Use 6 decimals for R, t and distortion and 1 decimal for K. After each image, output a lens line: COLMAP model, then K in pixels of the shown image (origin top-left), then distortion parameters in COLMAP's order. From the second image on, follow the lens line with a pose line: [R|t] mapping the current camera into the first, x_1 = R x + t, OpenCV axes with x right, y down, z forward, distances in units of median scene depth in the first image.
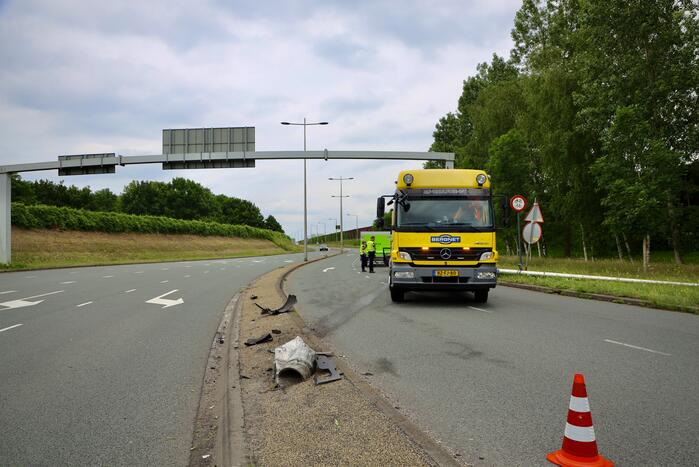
lens RADIAL K [[527.4, 0, 358.4], [0, 527.4, 241.4], [0, 0, 1]] dist [-0.045962, 0.002785]
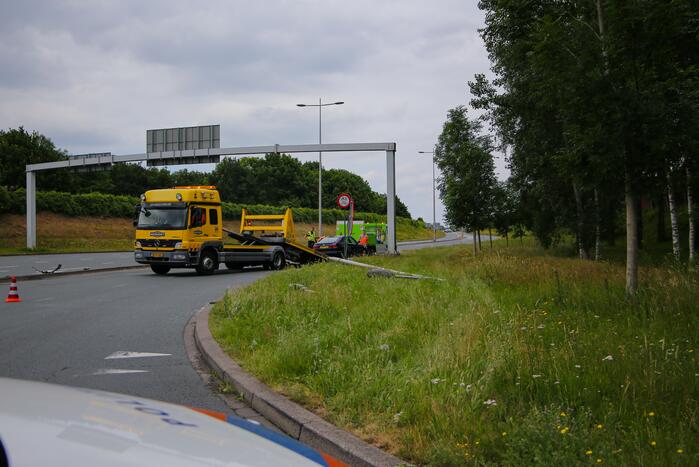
lens RADIAL K [[833.6, 0, 349.5], [0, 833.6, 233.5], [0, 0, 1]] dist [0.112572, -0.010088]
pose [[0.920605, 0.008729, -0.390398, 0.728027], [-0.003977, 0.999908, 0.012977, -0.017852], [0.390475, -0.010394, 0.920555, -0.488778]]
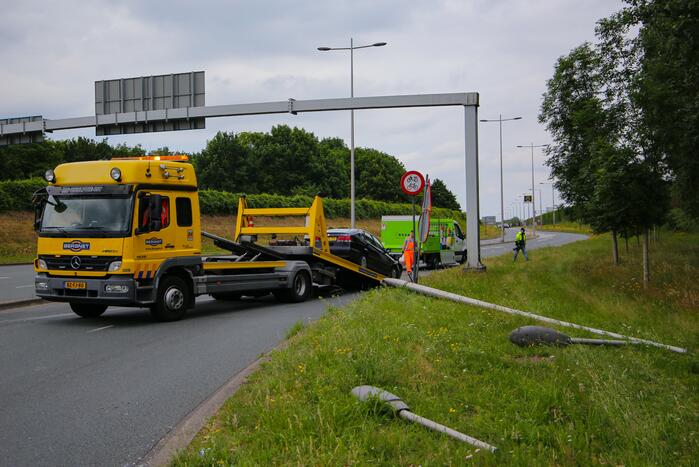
lens RADIAL K [[945.8, 0, 349.5], [0, 945.8, 233.5], [0, 0, 1]] dist [0.162208, 0.011780]
pose [[0.914147, 0.004644, -0.405356, 0.509205], [0.003213, 0.999820, 0.018700, -0.021875], [0.405370, -0.018397, 0.913968, -0.105350]]
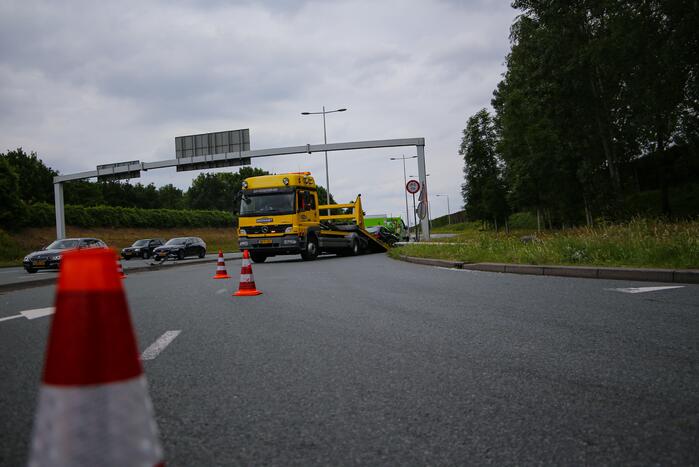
lens RADIAL K [[714.1, 0, 349.5], [0, 714.1, 233.5], [0, 0, 1]] dist [0.000434, -0.007335]
pose [[0.961568, -0.043798, -0.271050, 0.422706], [0.044643, 0.998998, -0.003052, 0.022872], [0.270912, -0.009165, 0.962560, -0.432980]]
